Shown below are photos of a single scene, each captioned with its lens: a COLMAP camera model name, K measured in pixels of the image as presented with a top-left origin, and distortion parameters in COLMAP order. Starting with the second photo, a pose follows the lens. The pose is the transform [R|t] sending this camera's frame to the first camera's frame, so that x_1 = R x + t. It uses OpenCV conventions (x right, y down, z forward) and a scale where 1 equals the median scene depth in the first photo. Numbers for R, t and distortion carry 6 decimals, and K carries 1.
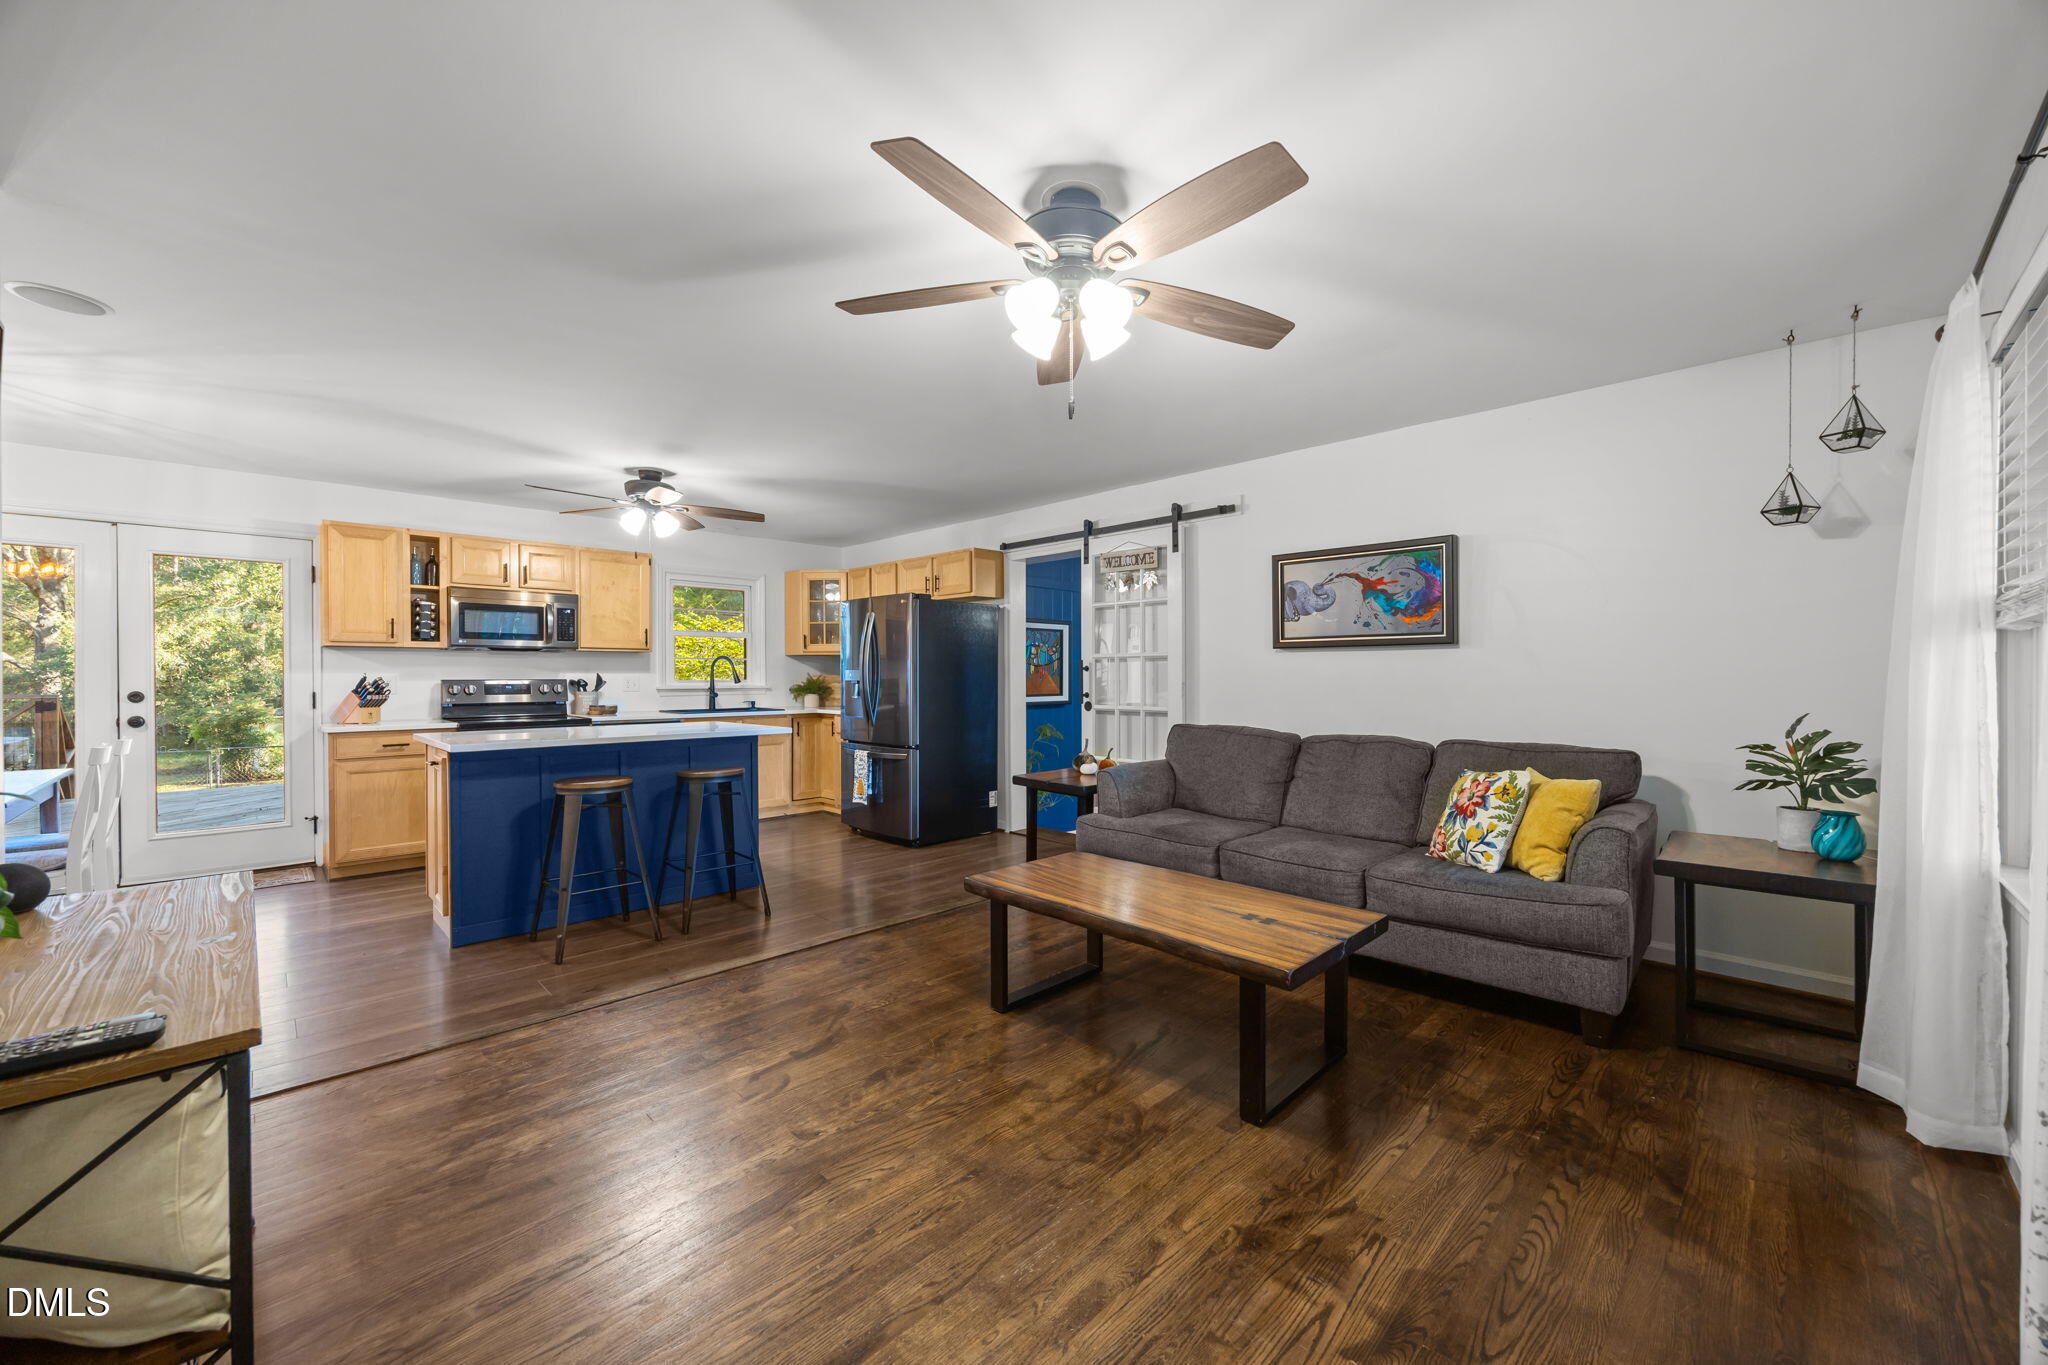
lens RADIAL K [[783.9, 0, 1030.9], [0, 783.9, 679.5], [0, 0, 1]] dist [-0.000260, 0.000031]
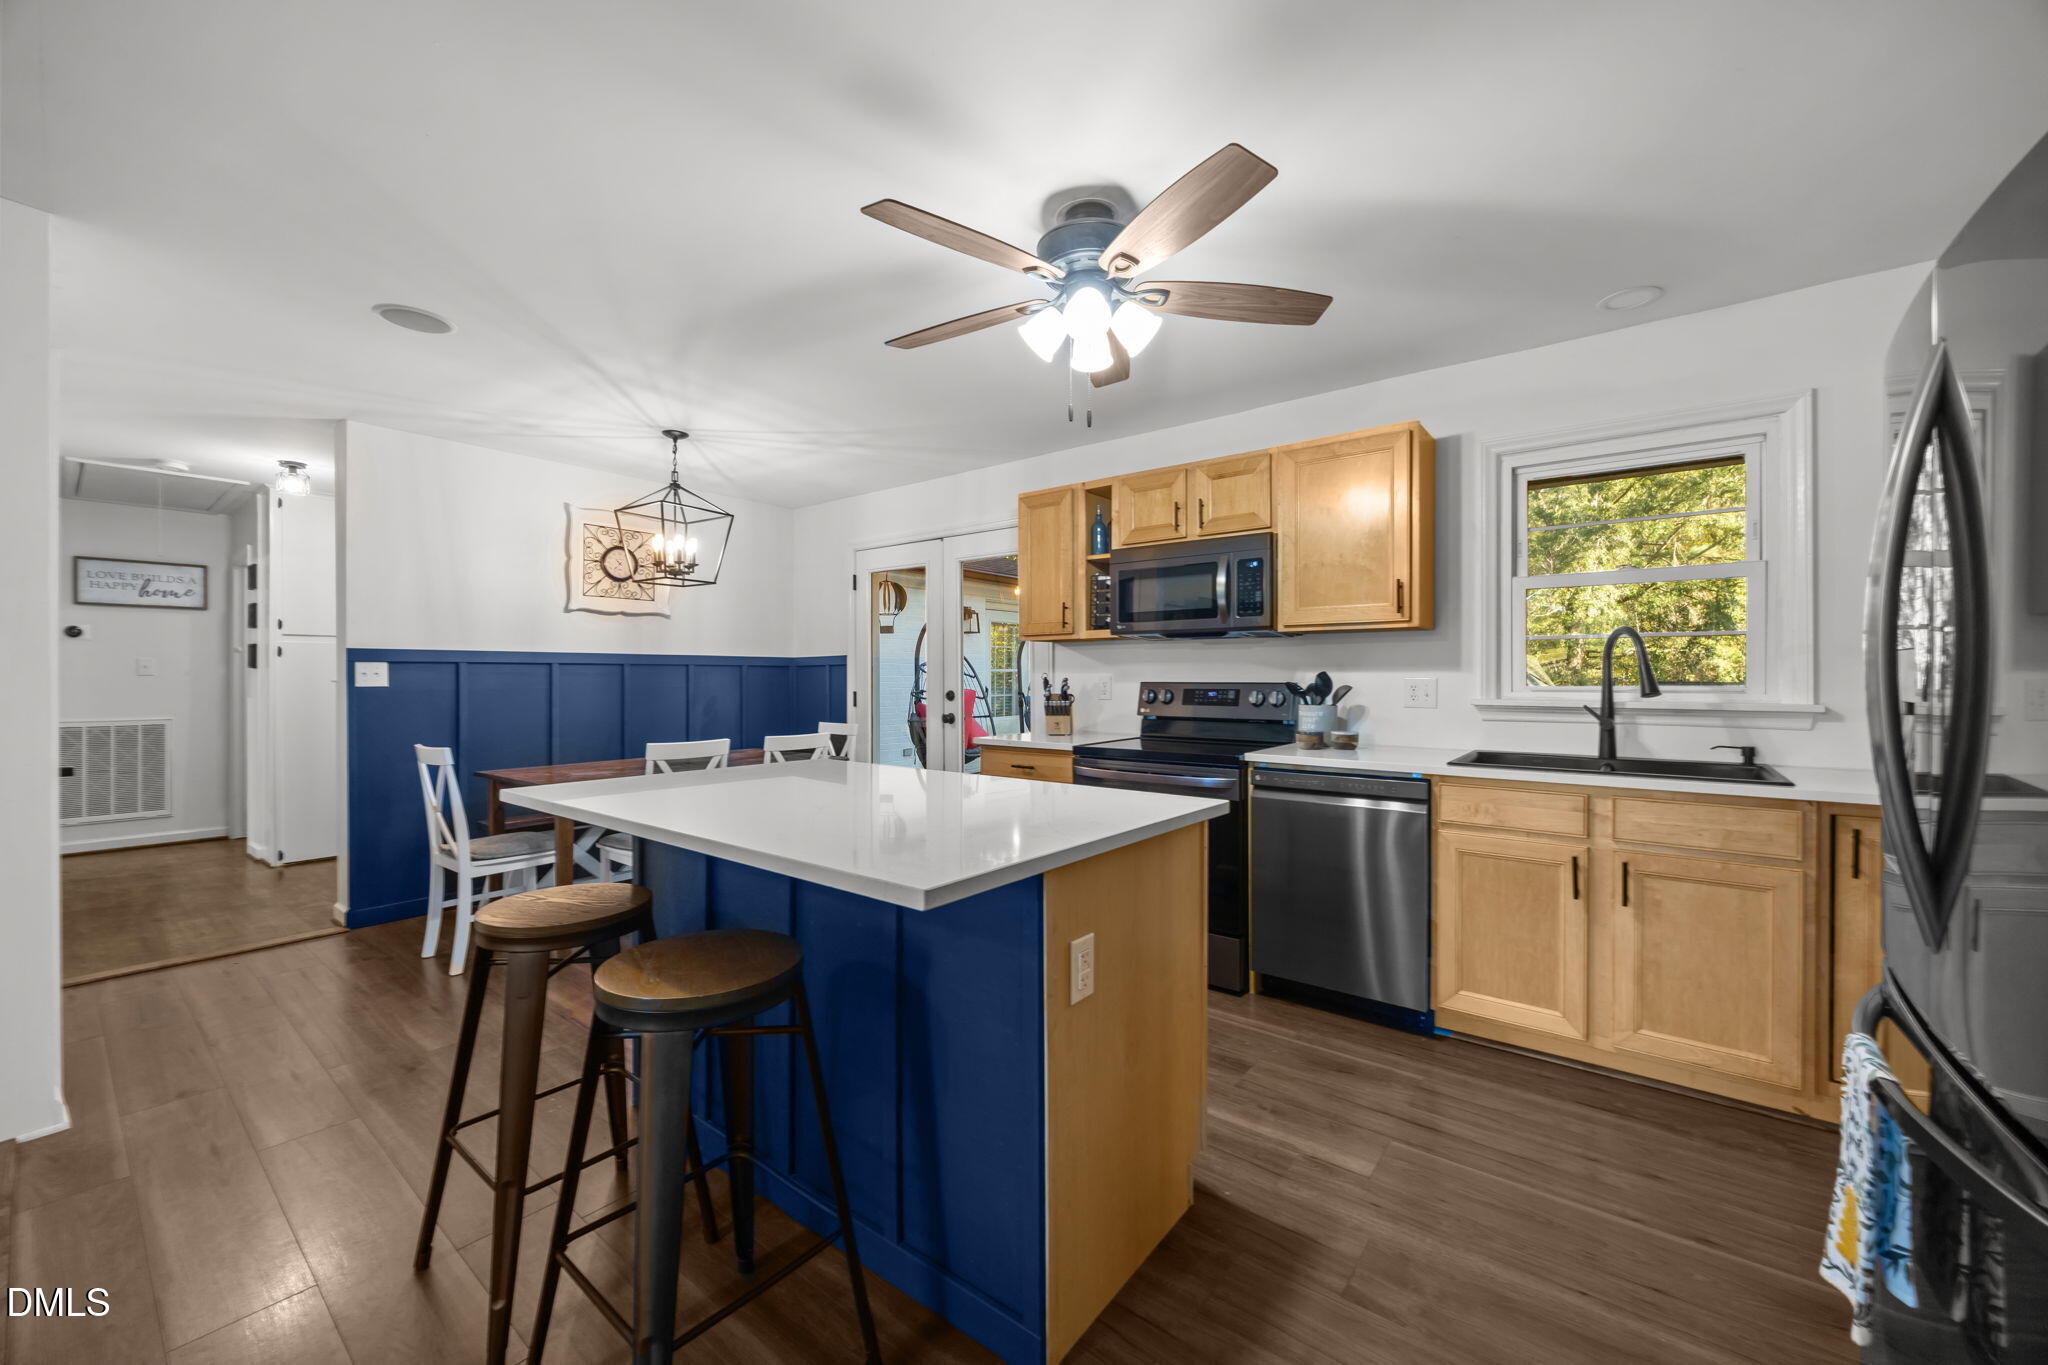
lens RADIAL K [[783.9, 0, 1030.9], [0, 783.9, 679.5], [0, 0, 1]] dist [-0.000260, 0.000031]
pose [[0.113495, 0.005512, -0.993523, -0.037400], [-0.005639, 0.999972, 0.004903, -0.004462], [0.993523, 0.005046, 0.113523, 0.754721]]
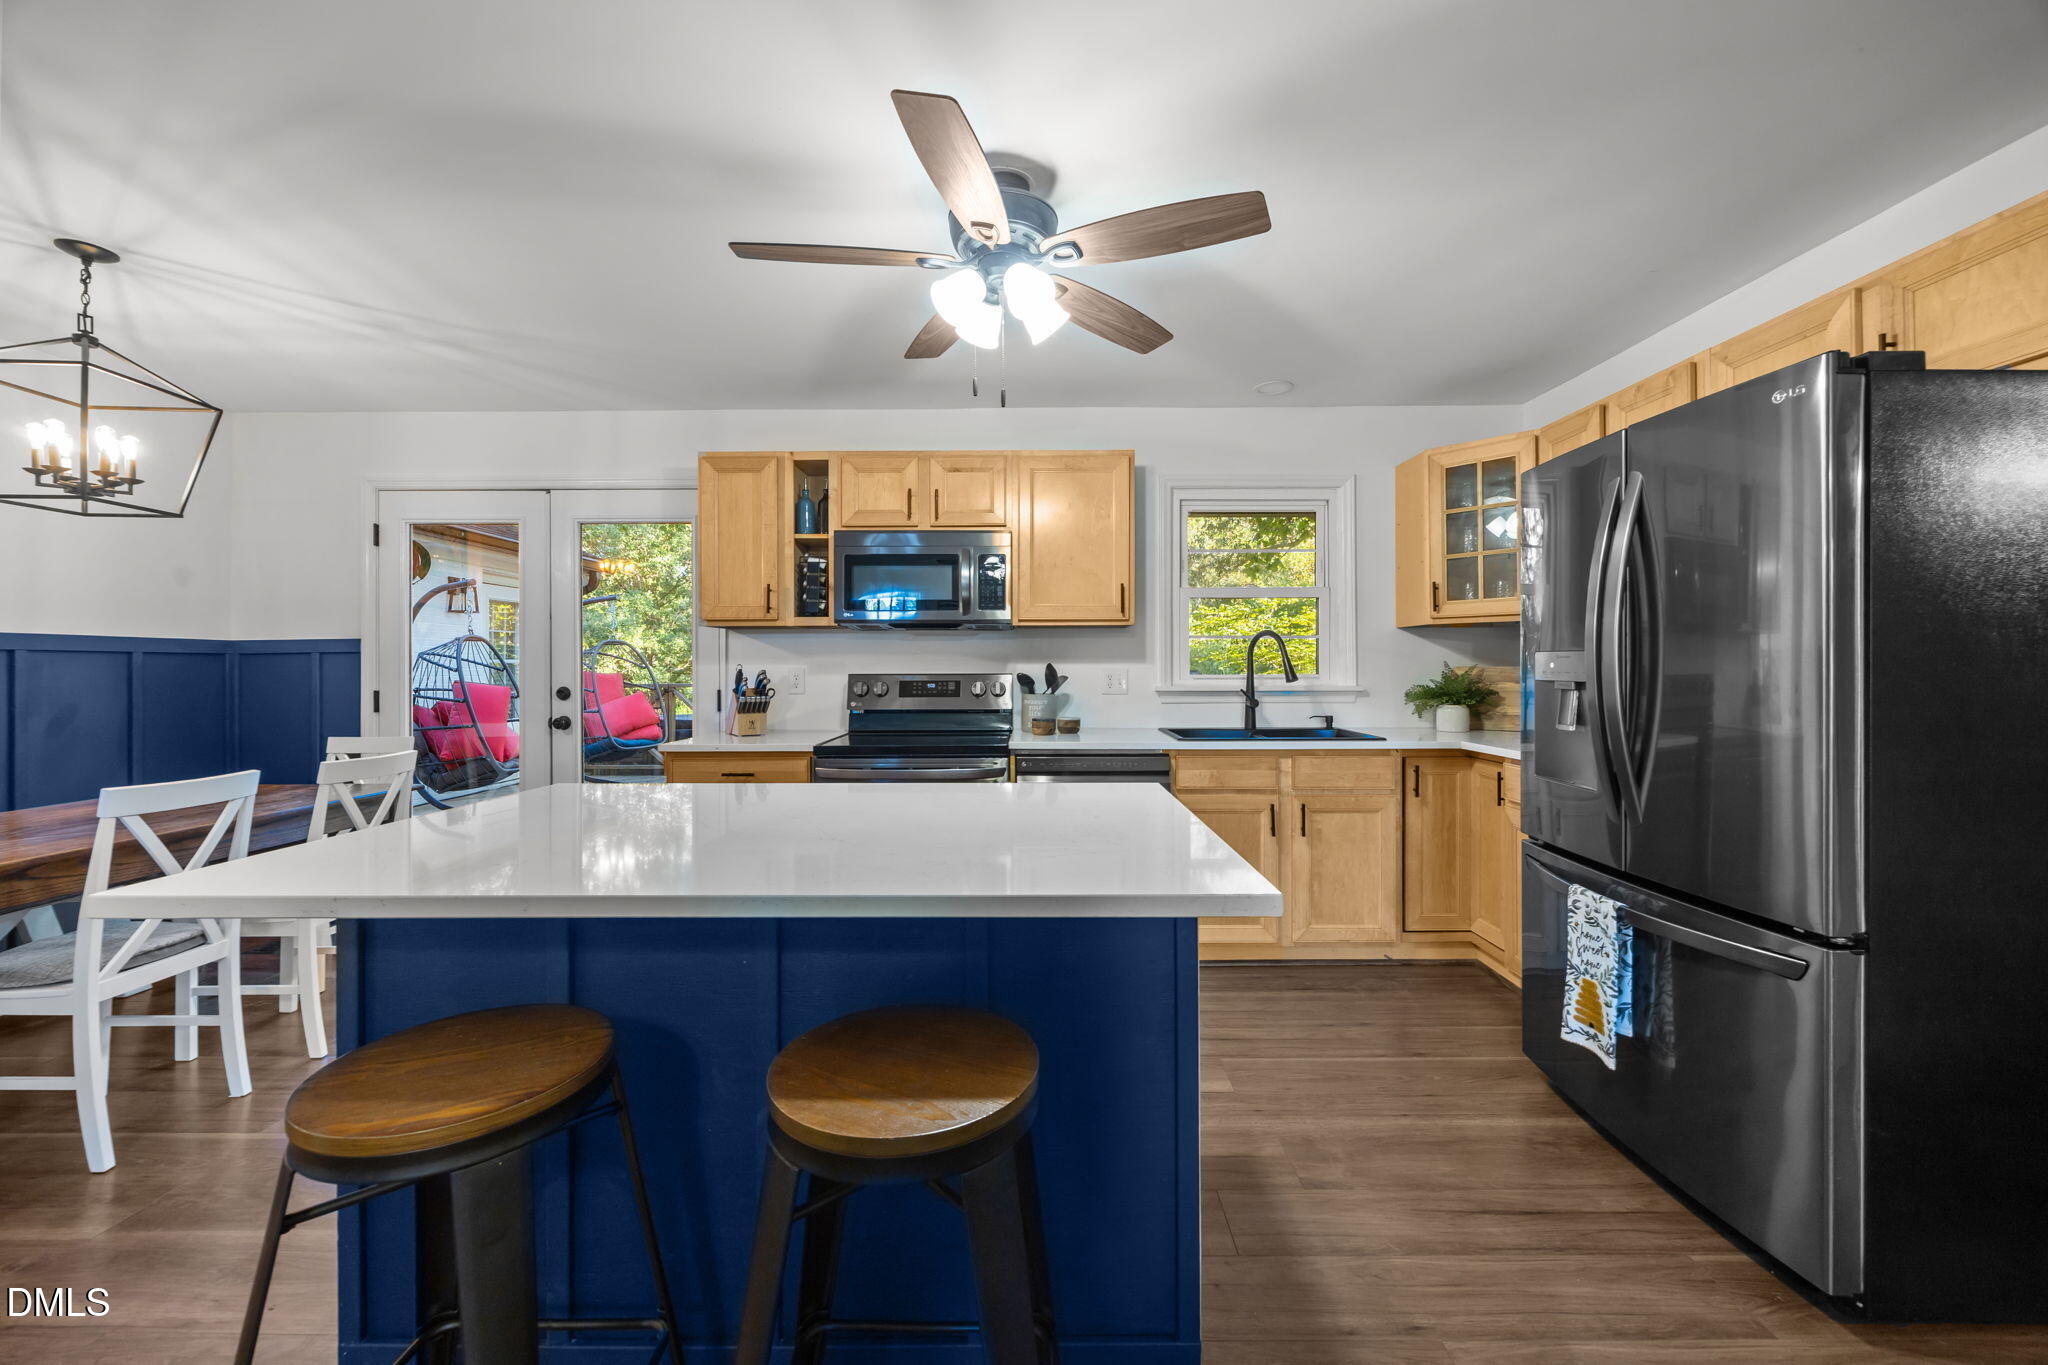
lens RADIAL K [[791.9, 0, 1021.0], [0, 791.9, 666.1], [0, 0, 1]] dist [-0.000413, -0.000096]
pose [[0.696248, -0.001892, -0.717799, -0.141279], [-0.002643, 0.999983, -0.005200, -0.002992], [0.717796, 0.005518, 0.696231, 0.580650]]
